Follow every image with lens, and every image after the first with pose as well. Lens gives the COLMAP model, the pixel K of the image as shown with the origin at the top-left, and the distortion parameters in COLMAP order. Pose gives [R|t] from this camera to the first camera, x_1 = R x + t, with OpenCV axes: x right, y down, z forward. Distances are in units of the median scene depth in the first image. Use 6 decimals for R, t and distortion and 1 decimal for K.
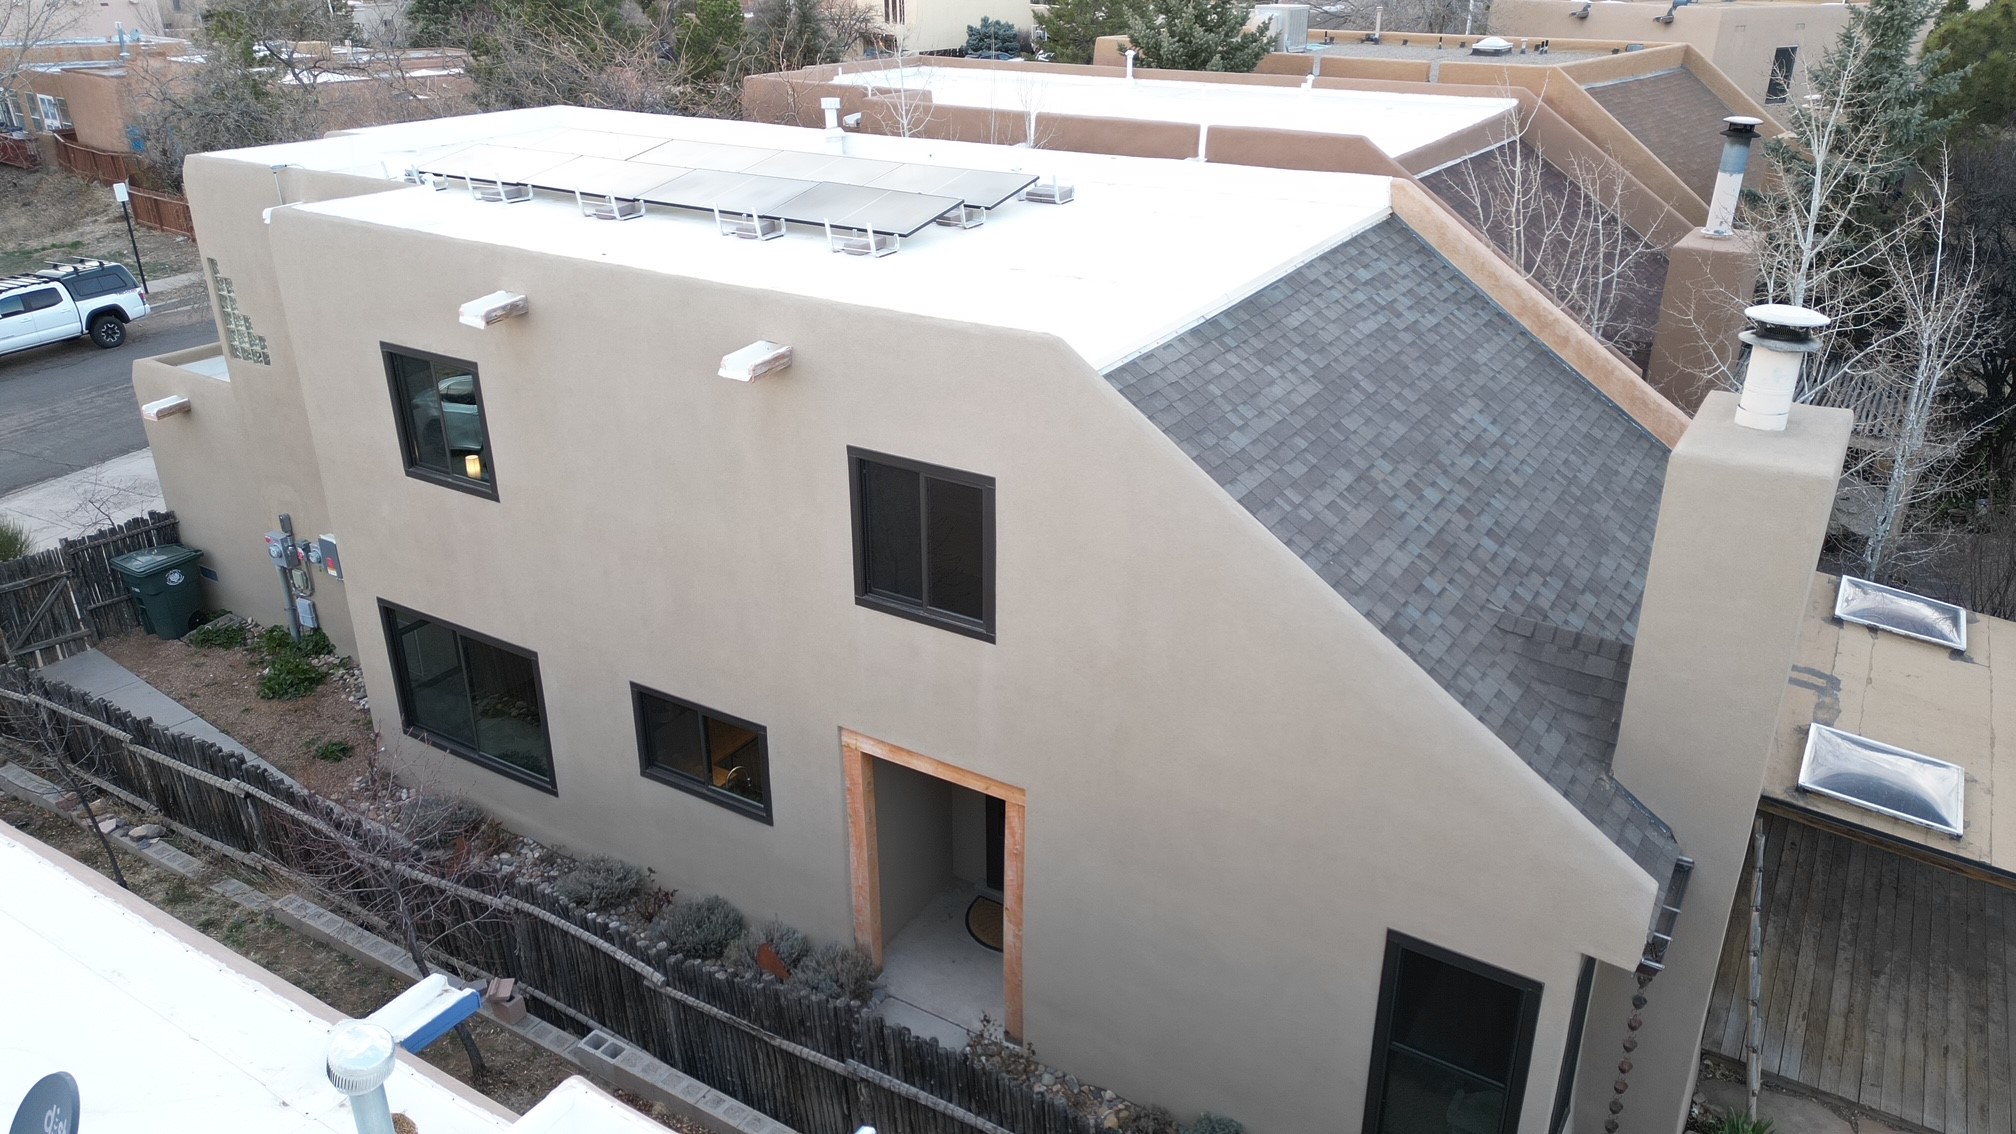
lens RADIAL K [[1418.5, 0, 1020.9], [0, 1418.5, 556.3], [0, 0, 1]] dist [0.072274, -0.068356]
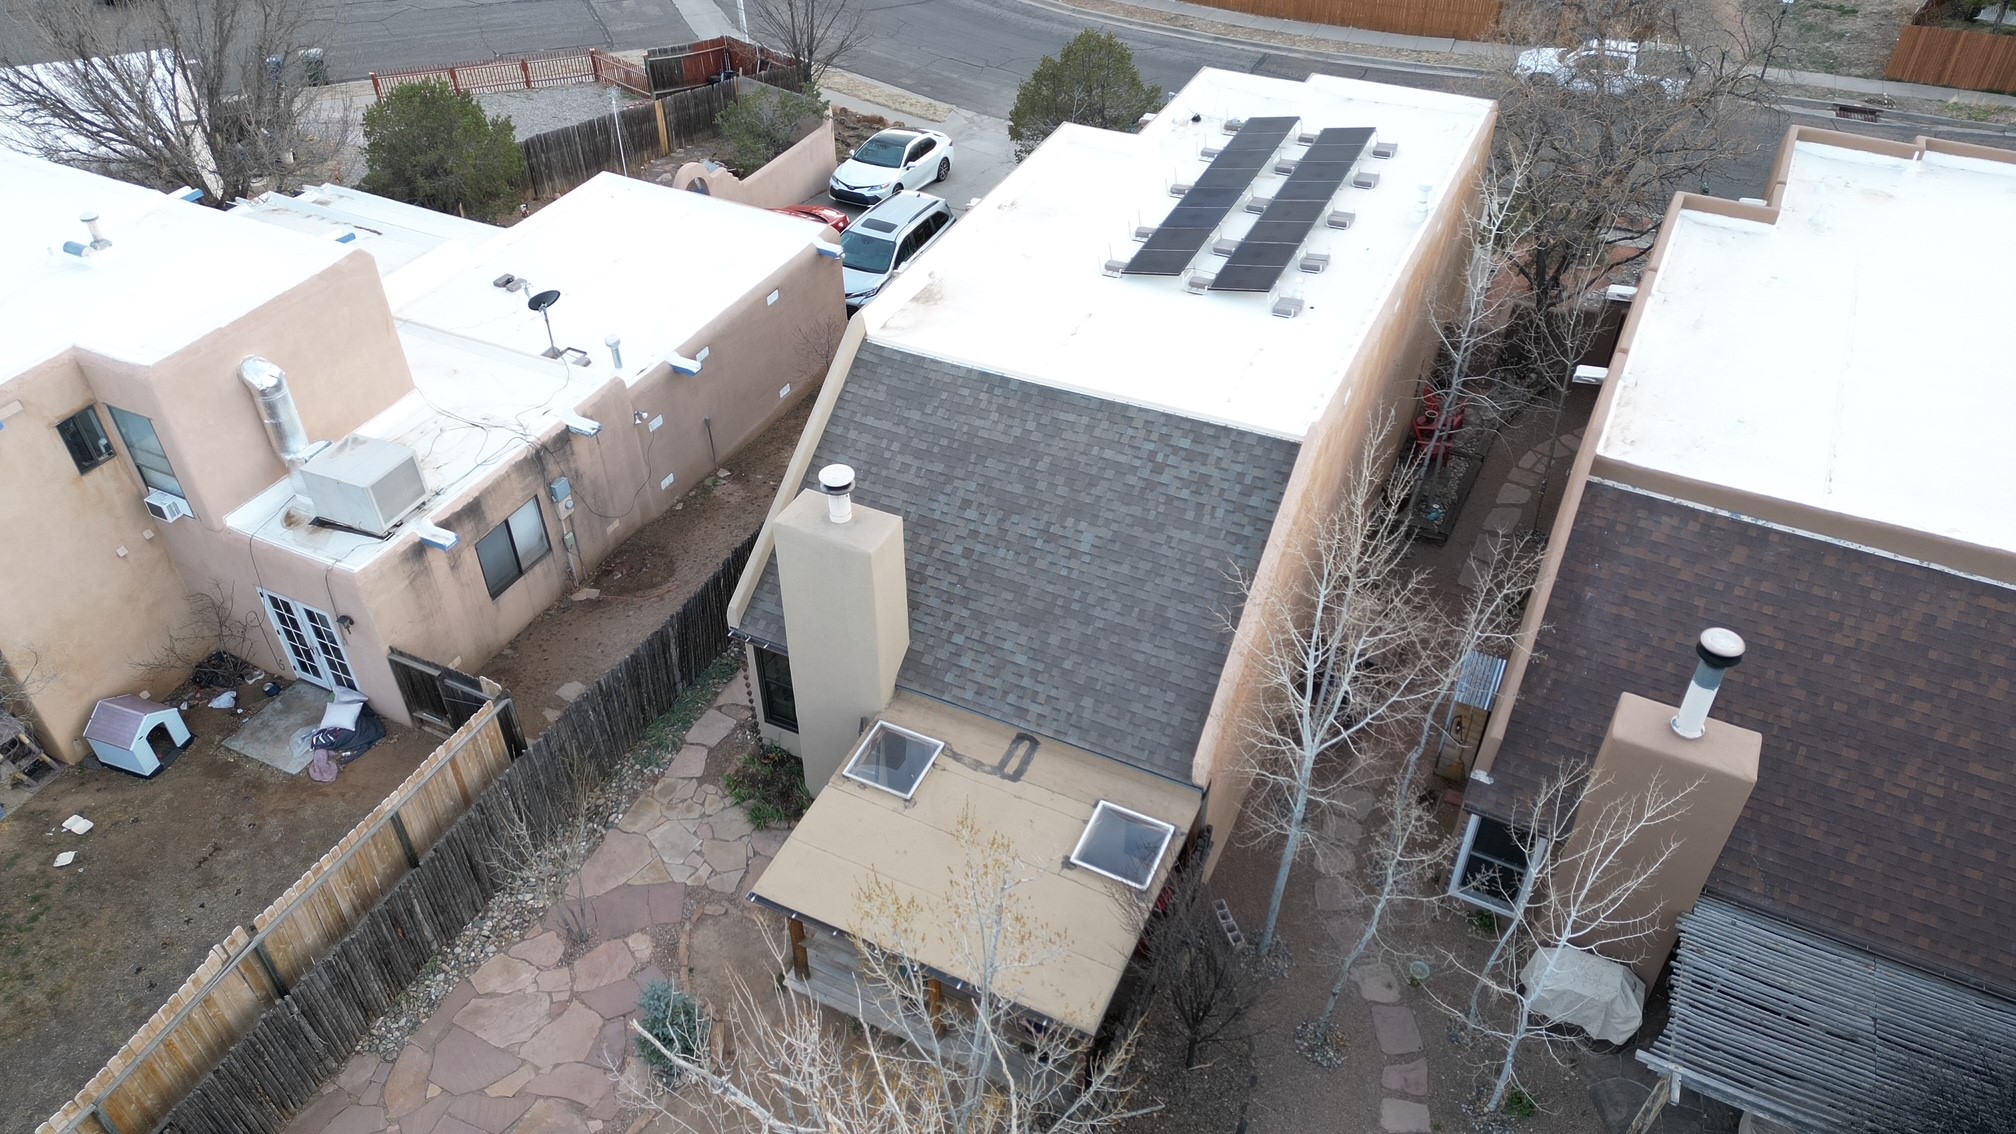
lens RADIAL K [[1412.1, 0, 1019.1], [0, 1412.1, 556.5], [0, 0, 1]] dist [0.094799, -0.094627]
pose [[0.110874, 0.628132, -0.770167, 1.616889], [-0.399590, 0.737722, 0.544146, -0.952788], [0.909964, 0.247419, 0.332789, 0.418149]]
